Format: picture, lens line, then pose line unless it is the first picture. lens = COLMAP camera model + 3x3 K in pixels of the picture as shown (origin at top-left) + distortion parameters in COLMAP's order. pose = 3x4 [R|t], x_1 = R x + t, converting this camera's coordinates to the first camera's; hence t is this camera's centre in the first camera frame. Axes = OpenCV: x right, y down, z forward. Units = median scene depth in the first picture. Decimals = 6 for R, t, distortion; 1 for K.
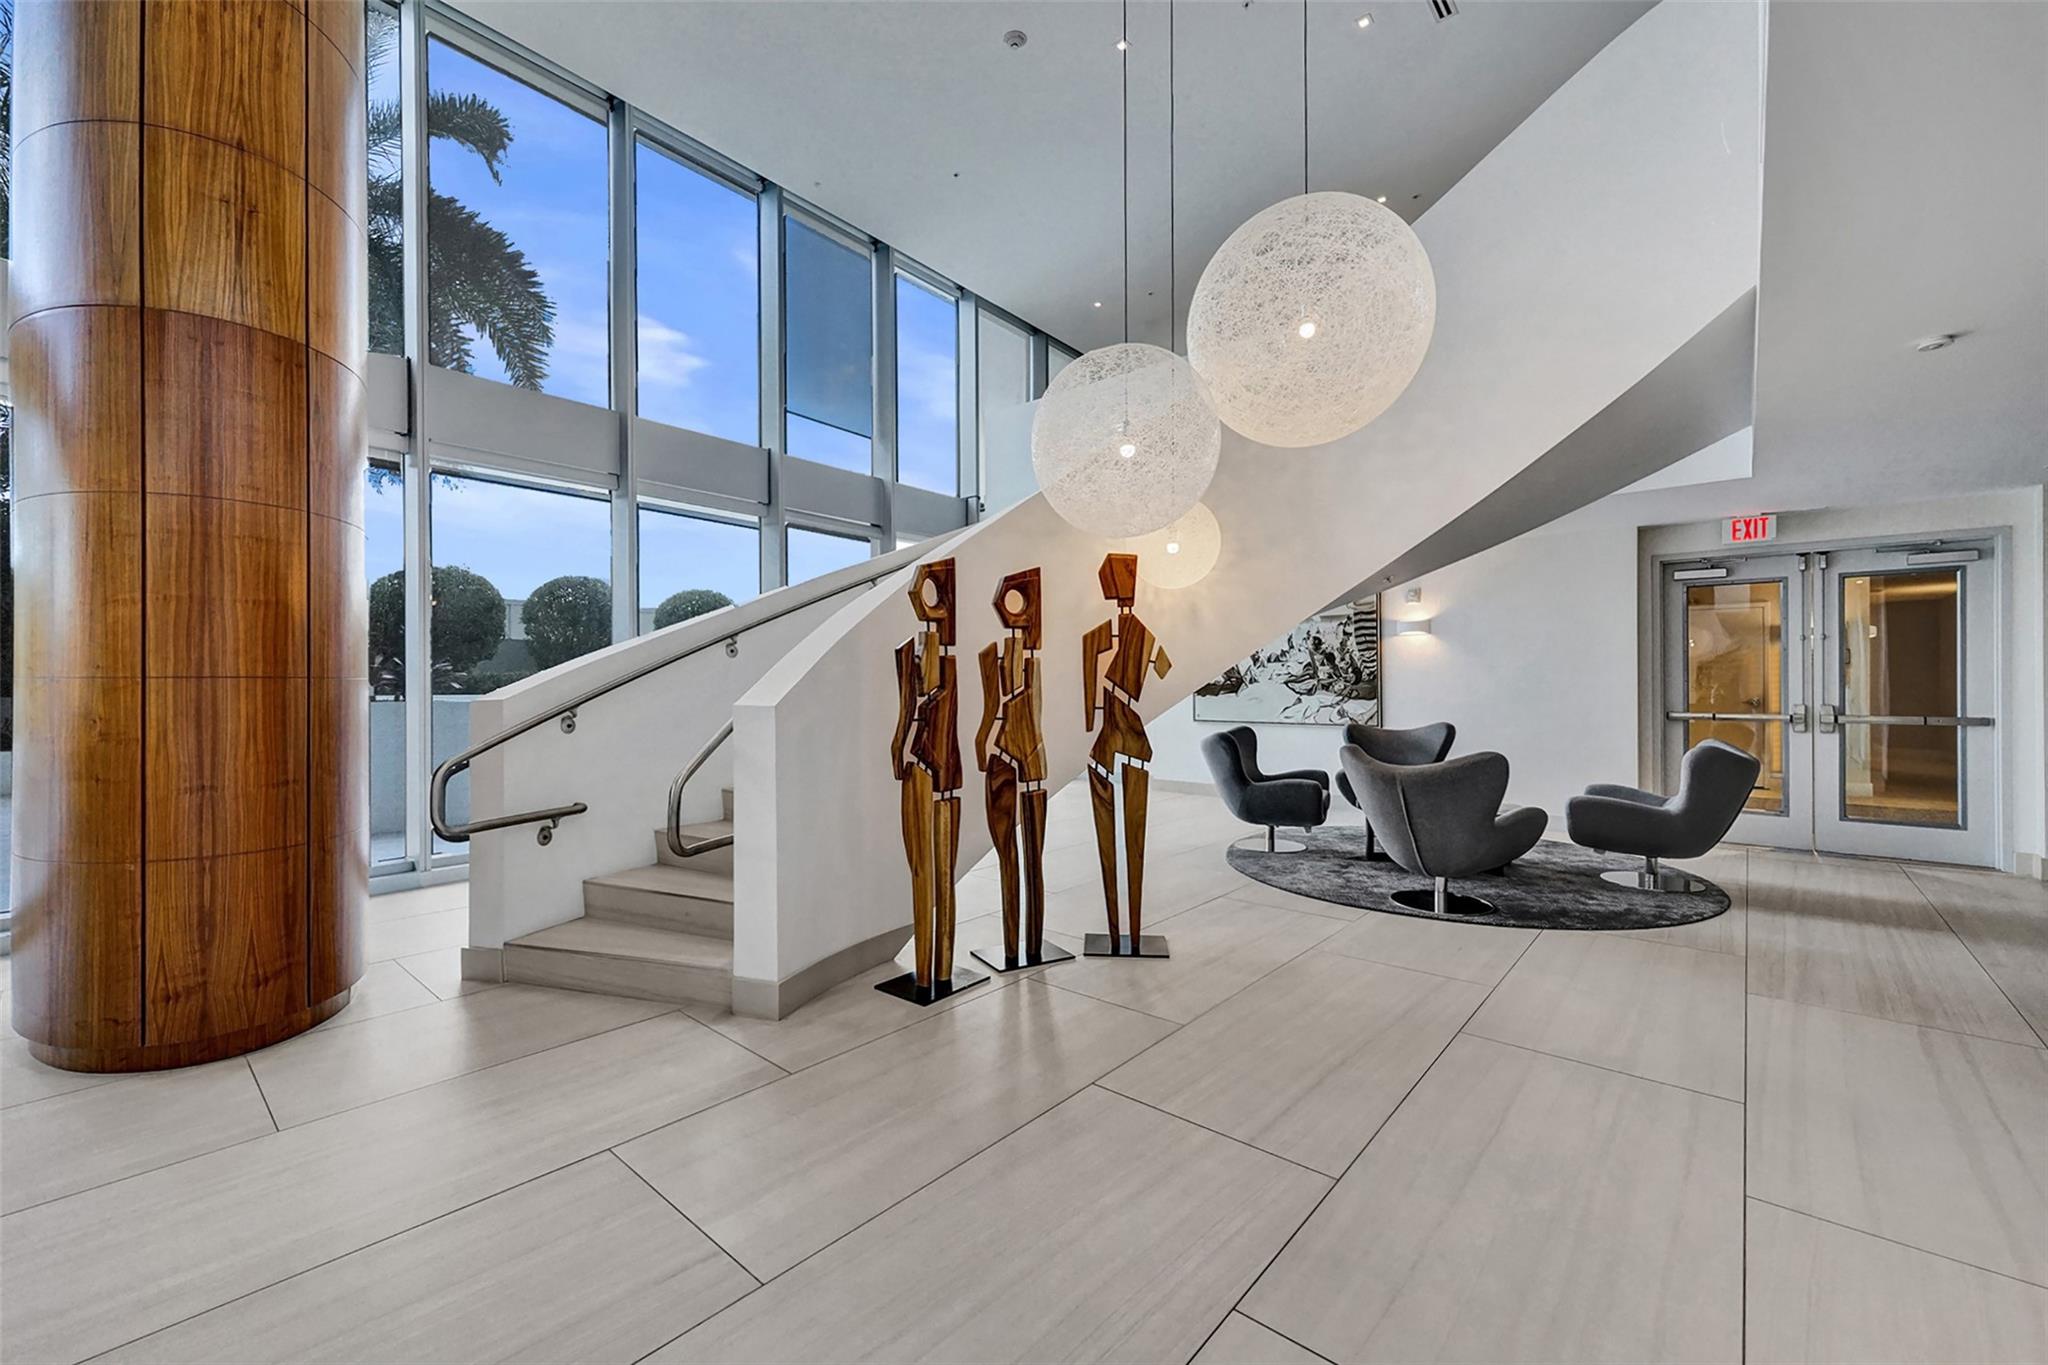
lens RADIAL K [[825.6, 0, 1014.9], [0, 825.6, 683.1], [0, 0, 1]] dist [0.004191, 0.000620]
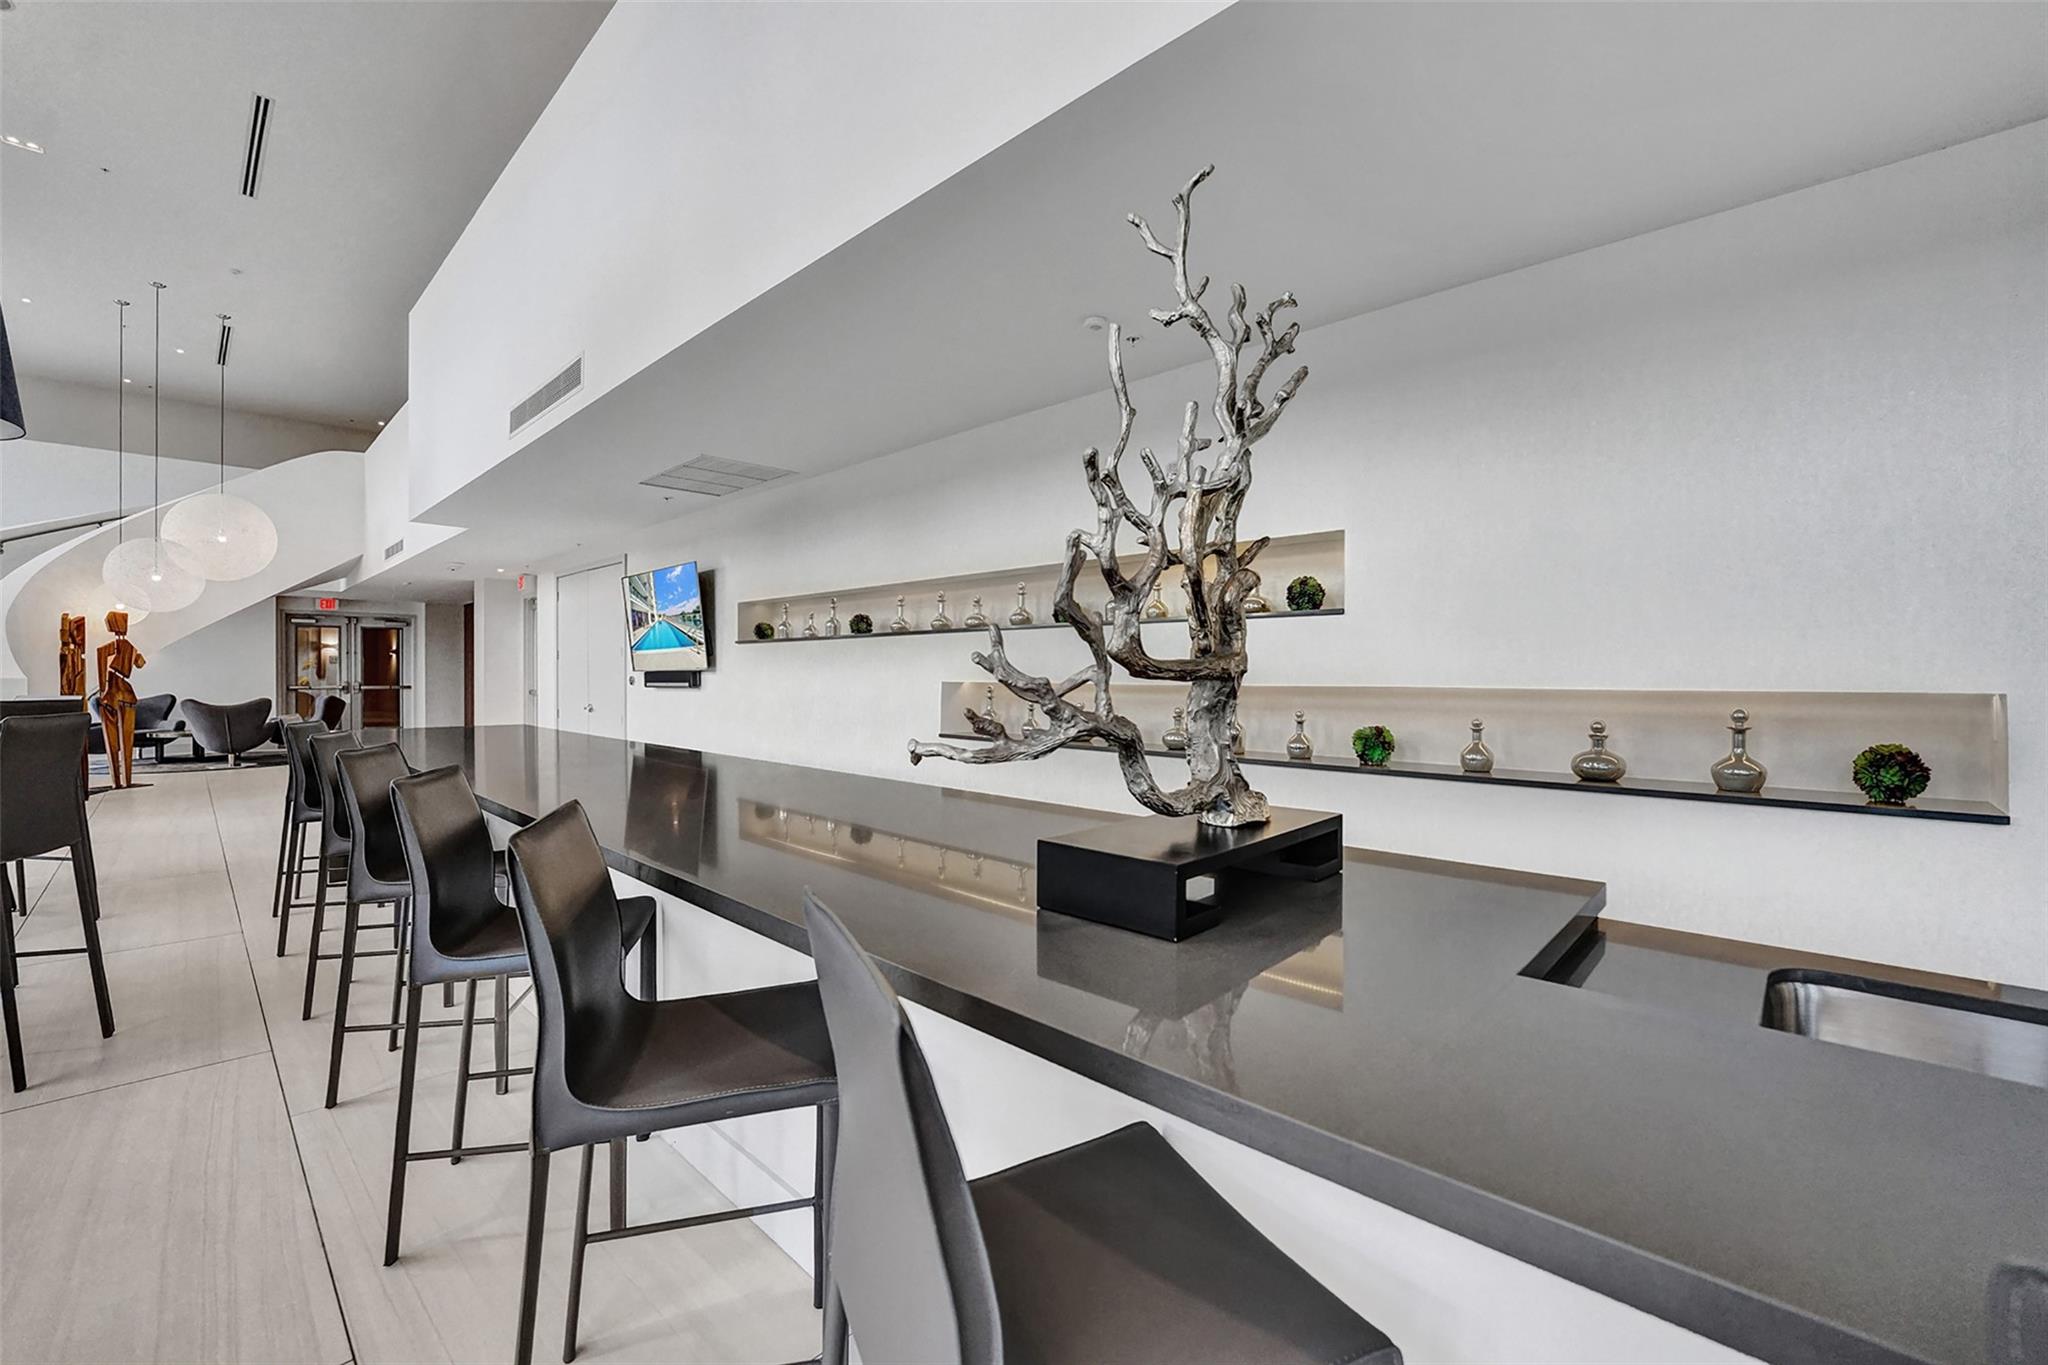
lens RADIAL K [[825.6, 0, 1011.8], [0, 825.6, 680.4], [0, 0, 1]] dist [0.004191, 0.000620]
pose [[0.044978, -0.004610, 0.998977, -1.993072], [-0.001031, 0.999989, 0.004661, 0.015625], [-0.998987, -0.001240, 0.044972, -1.498022]]
